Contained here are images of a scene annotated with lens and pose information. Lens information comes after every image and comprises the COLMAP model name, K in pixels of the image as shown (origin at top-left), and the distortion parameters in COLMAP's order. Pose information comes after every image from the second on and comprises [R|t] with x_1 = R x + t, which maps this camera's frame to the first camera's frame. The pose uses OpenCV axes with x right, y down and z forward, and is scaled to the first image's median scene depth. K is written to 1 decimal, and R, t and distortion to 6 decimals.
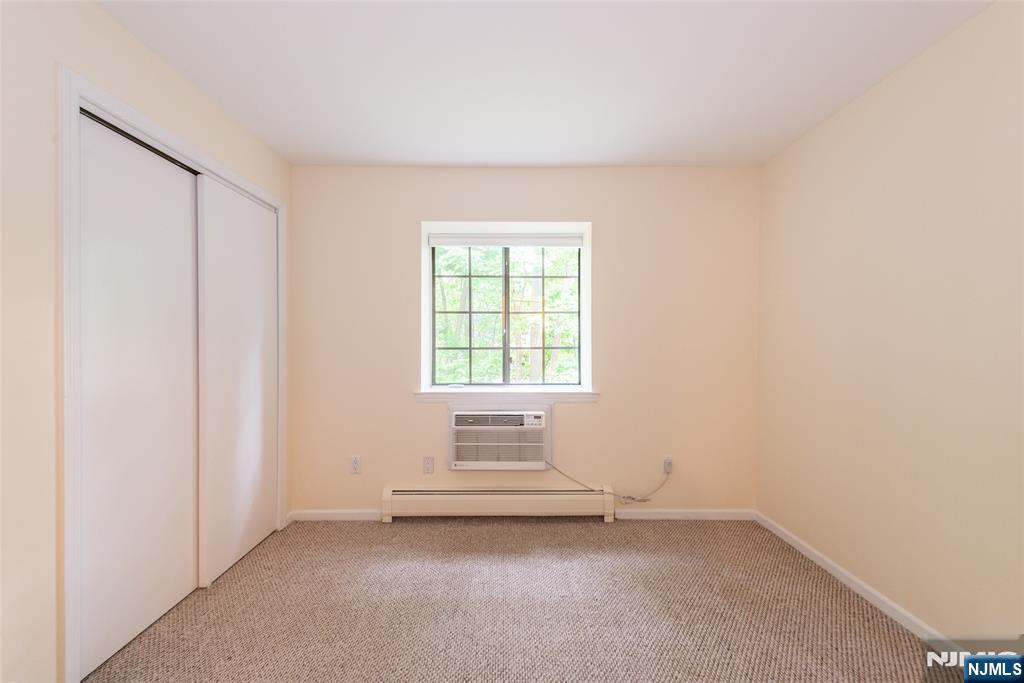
lens RADIAL K [[399.0, 0, 510.4], [0, 399.0, 345.4], [0, 0, 1]] dist [0.006669, -0.000466]
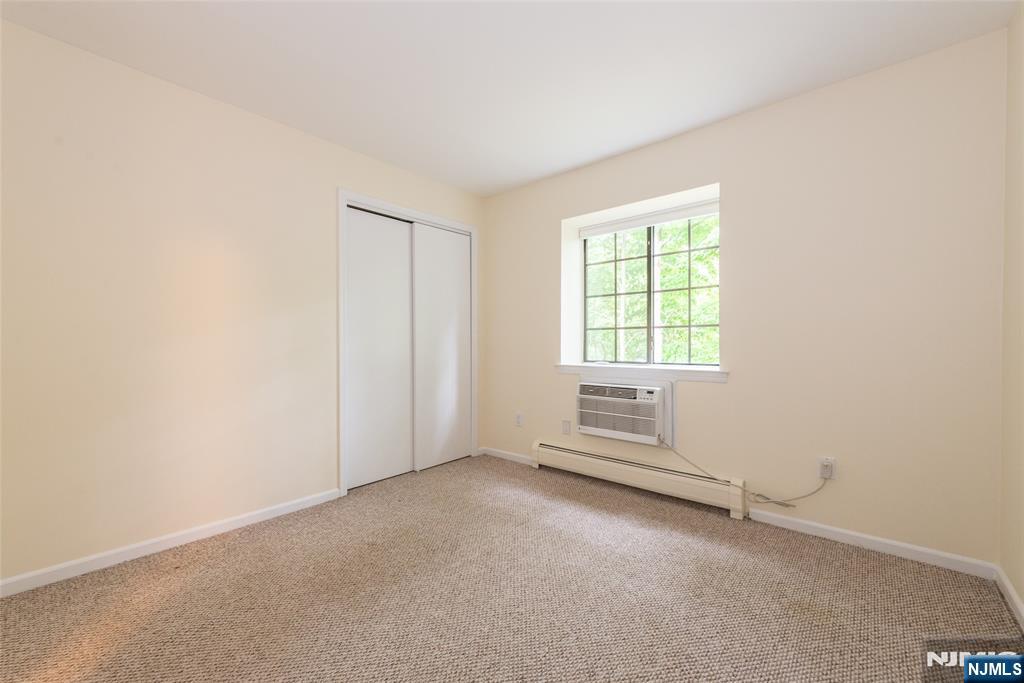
lens RADIAL K [[411.1, 0, 510.3], [0, 411.1, 345.4], [0, 0, 1]] dist [0.006050, -0.000563]
pose [[0.749526, 0.000925, -0.661975, 0.483928], [0.001019, 0.999996, 0.002551, 0.058129], [0.661974, -0.002587, 0.749522, -0.011571]]
